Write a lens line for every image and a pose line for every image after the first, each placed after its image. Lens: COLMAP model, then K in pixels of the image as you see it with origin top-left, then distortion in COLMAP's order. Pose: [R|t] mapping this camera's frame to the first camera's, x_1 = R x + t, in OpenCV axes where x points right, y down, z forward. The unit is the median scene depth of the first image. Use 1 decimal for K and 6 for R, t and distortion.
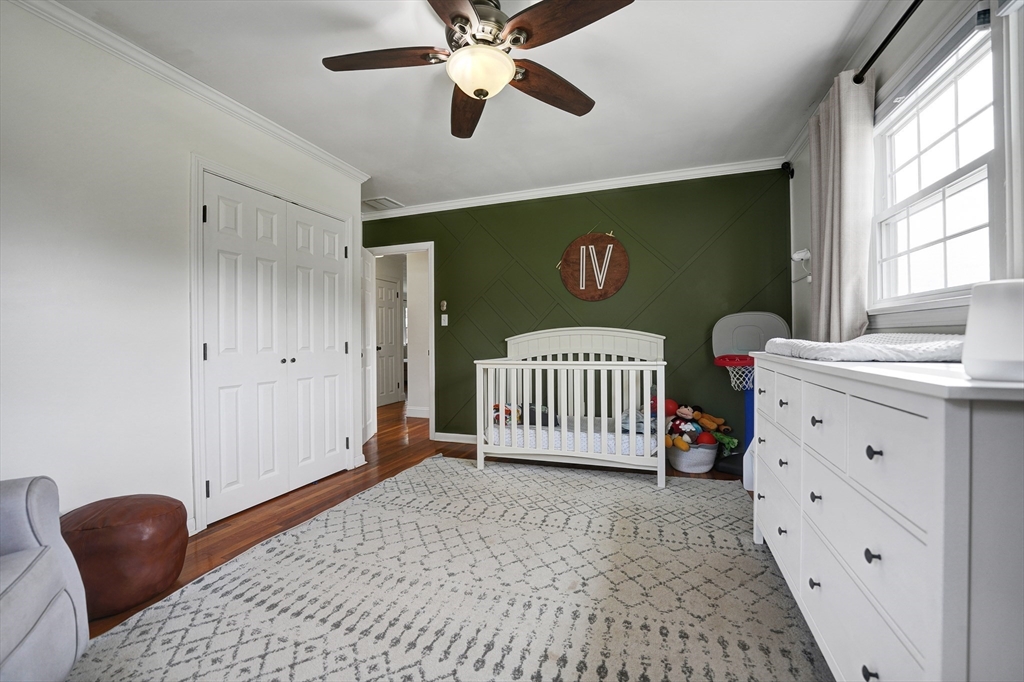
lens RADIAL K [[425.9, 0, 516.5], [0, 425.9, 339.9], [0, 0, 1]] dist [-0.028750, 0.003021]
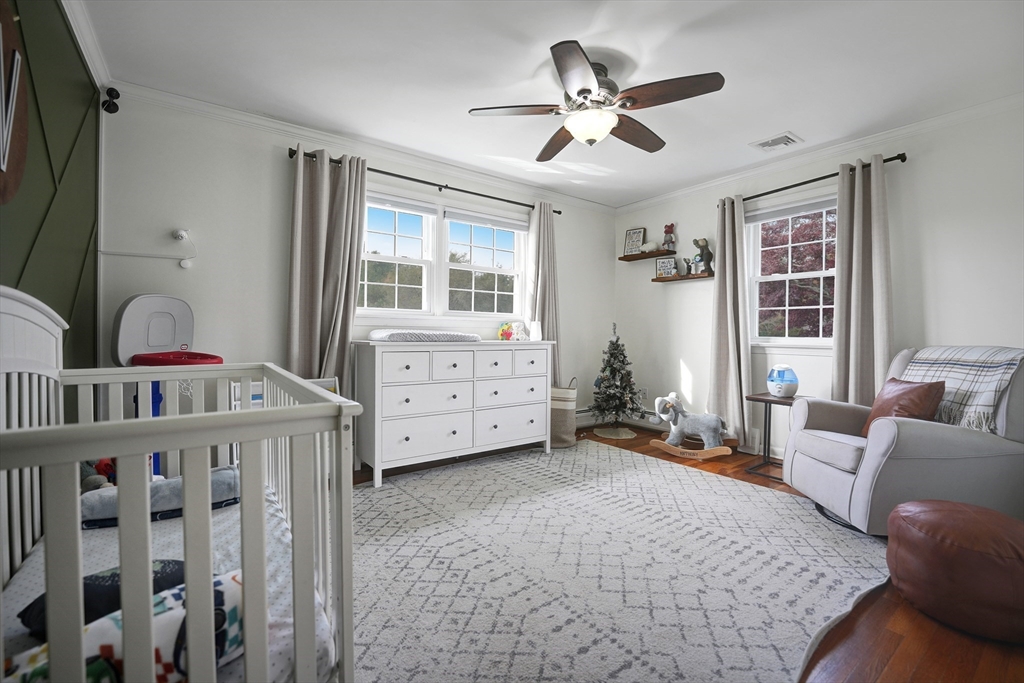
lens RADIAL K [[425.9, 0, 516.1], [0, 425.9, 339.4], [0, 0, 1]] dist [-0.028750, 0.003021]
pose [[-0.824315, -0.006851, 0.566091, -0.663336], [0.000298, 0.999921, 0.012536, 0.008448], [-0.566132, 0.010502, -0.824248, 2.319557]]
